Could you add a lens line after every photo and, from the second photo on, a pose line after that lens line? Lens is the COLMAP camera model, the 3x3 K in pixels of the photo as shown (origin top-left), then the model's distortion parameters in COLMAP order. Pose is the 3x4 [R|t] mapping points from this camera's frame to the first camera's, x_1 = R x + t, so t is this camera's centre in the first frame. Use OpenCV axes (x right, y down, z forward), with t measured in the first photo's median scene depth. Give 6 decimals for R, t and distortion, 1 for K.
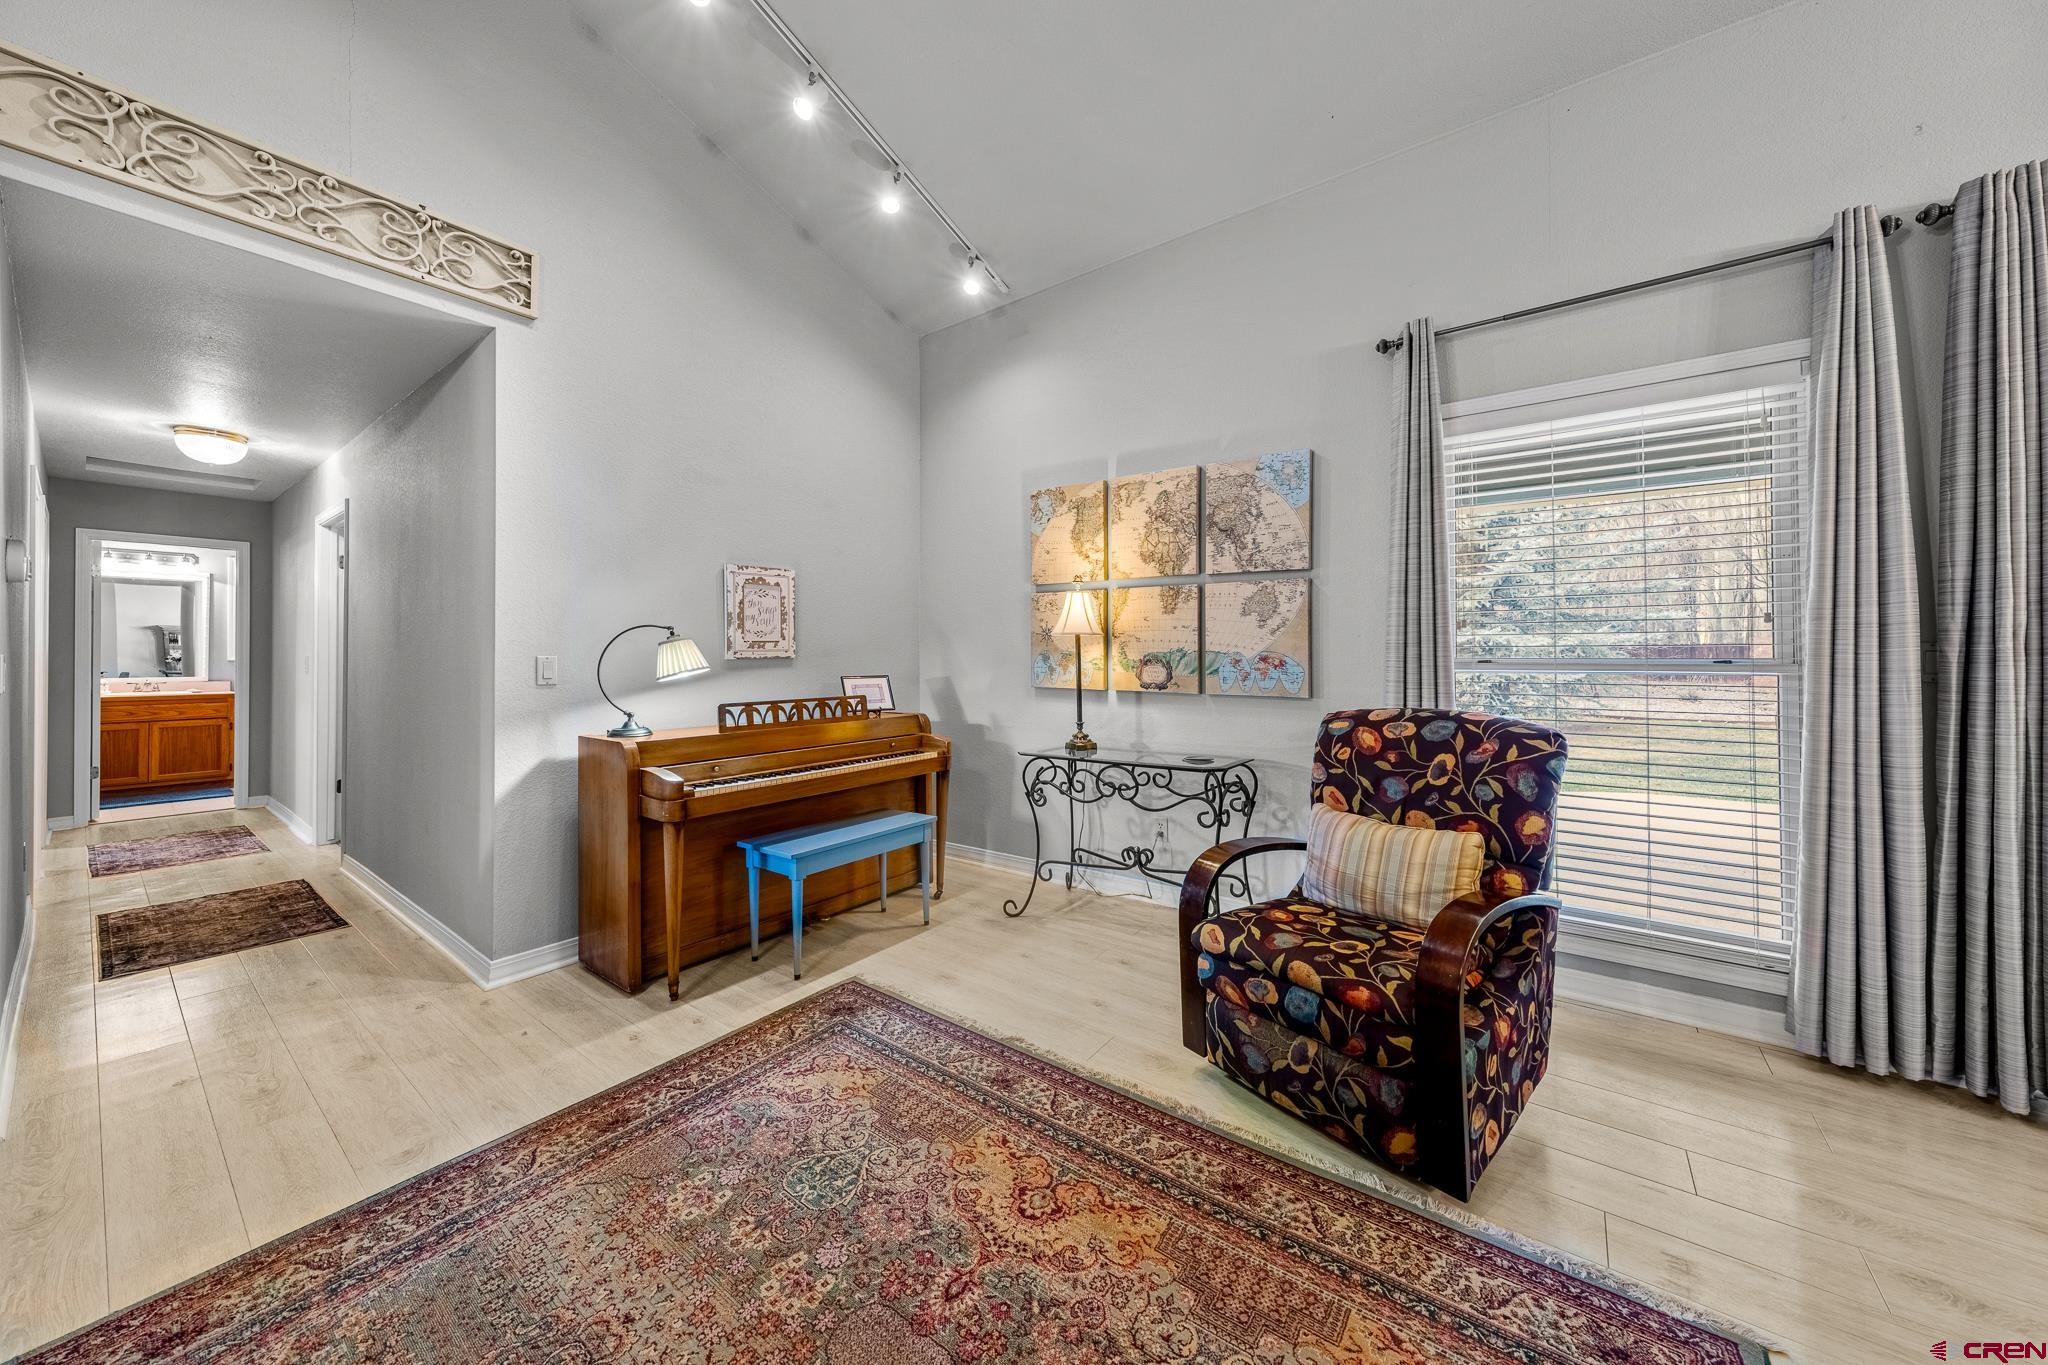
lens RADIAL K [[702.0, 0, 1024.6], [0, 702.0, 665.3], [0, 0, 1]] dist [0.000573, 0.000055]
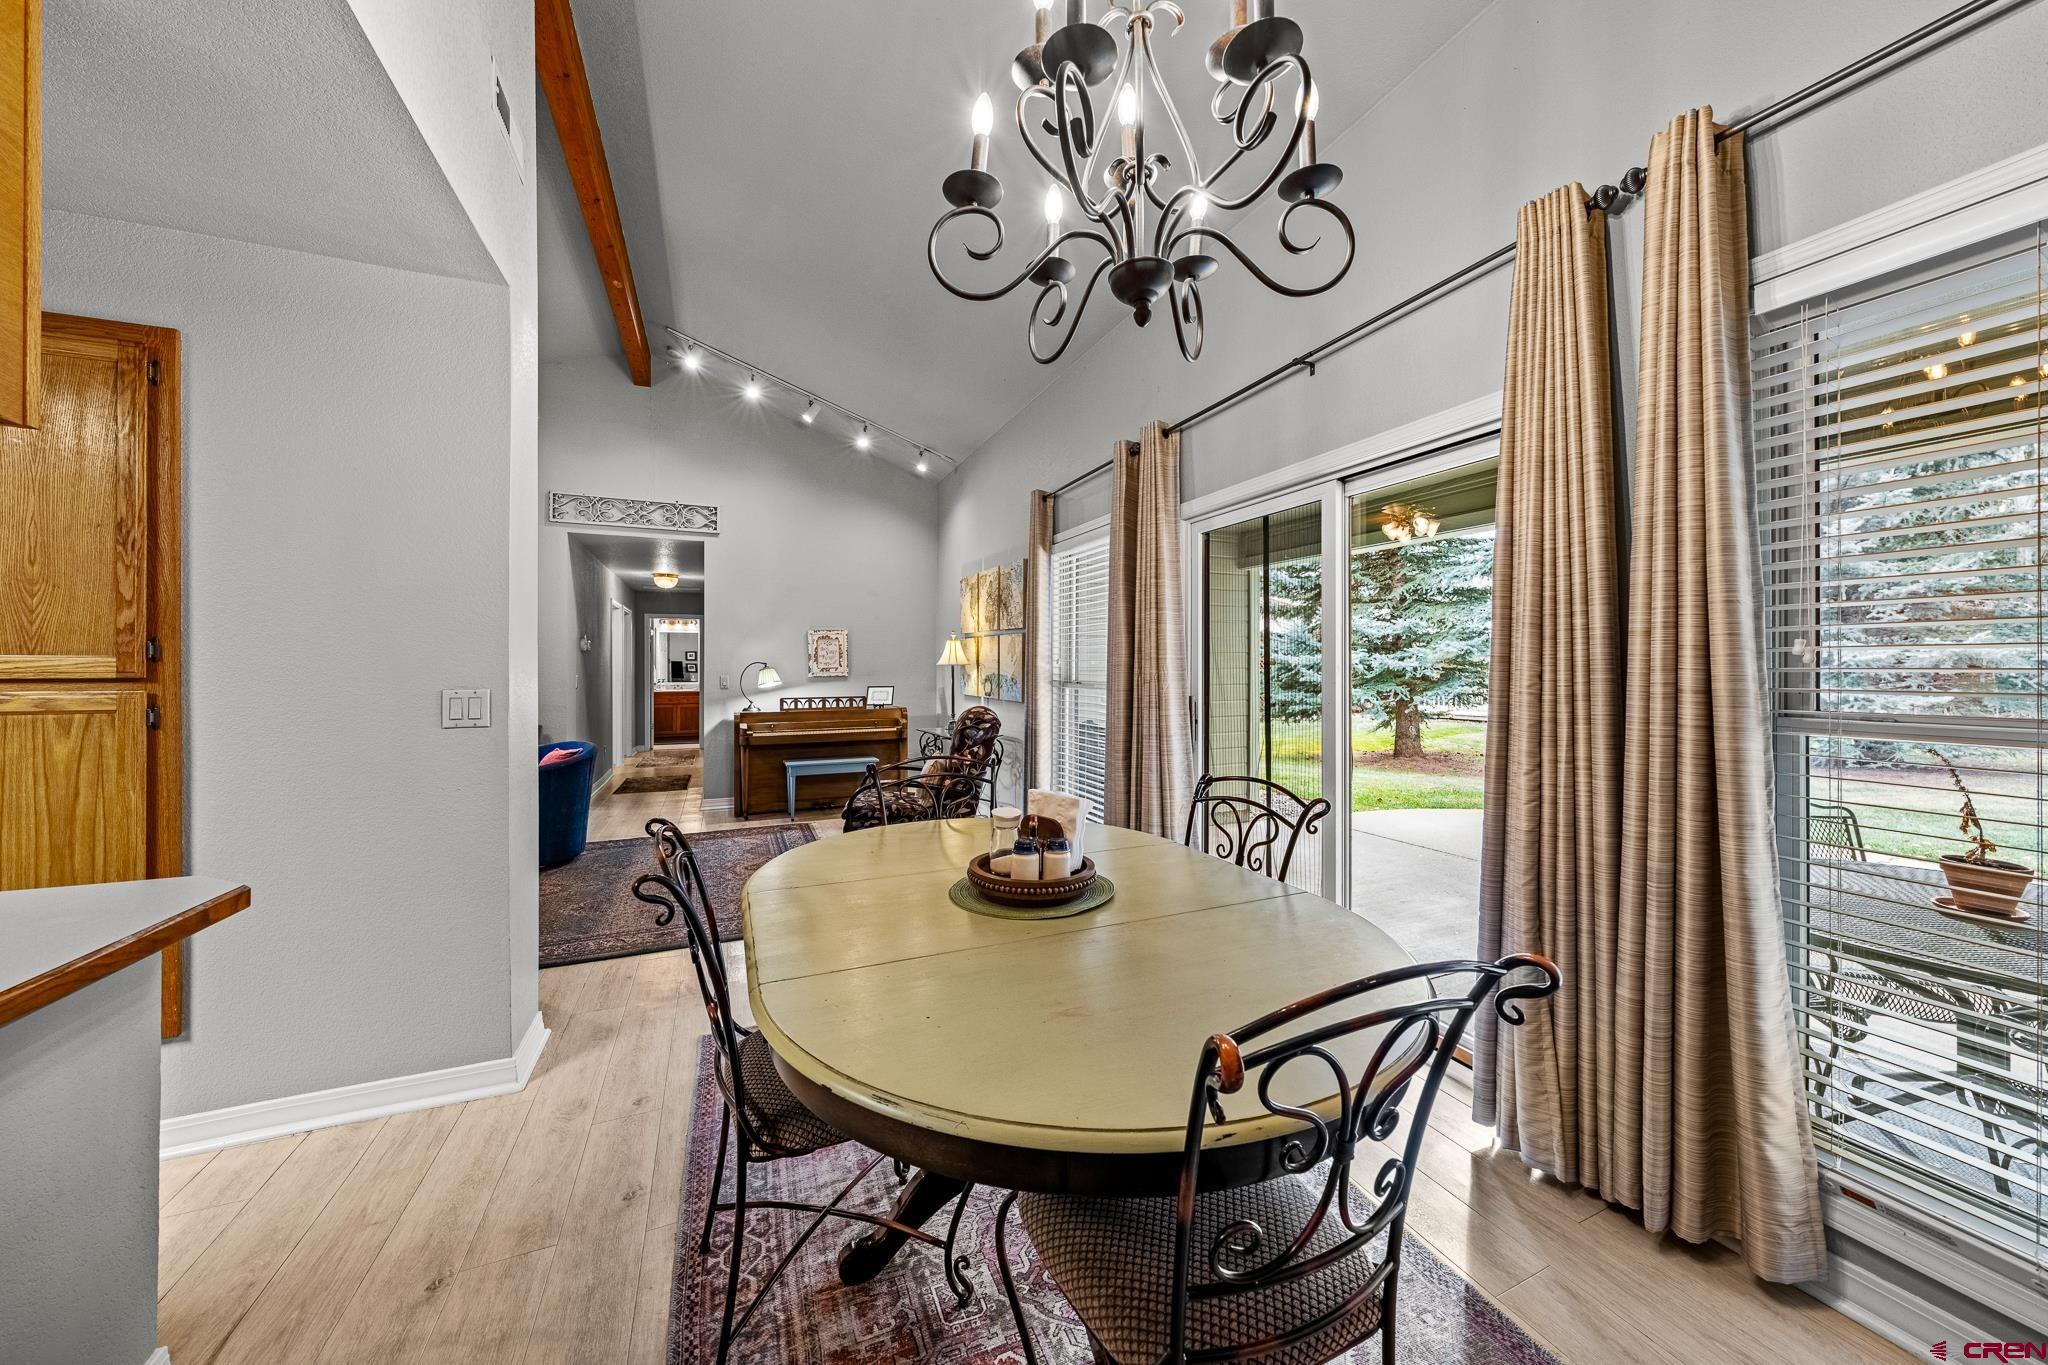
lens RADIAL K [[678.6, 0, 1024.0], [0, 678.6, 682.5], [0, 0, 1]] dist [0.000062, 0.000007]
pose [[0.869940, 0.010202, -0.493052, 1.057054], [-0.007839, 0.999946, 0.006860, -0.011278], [0.493095, -0.002102, 0.869973, -0.384882]]
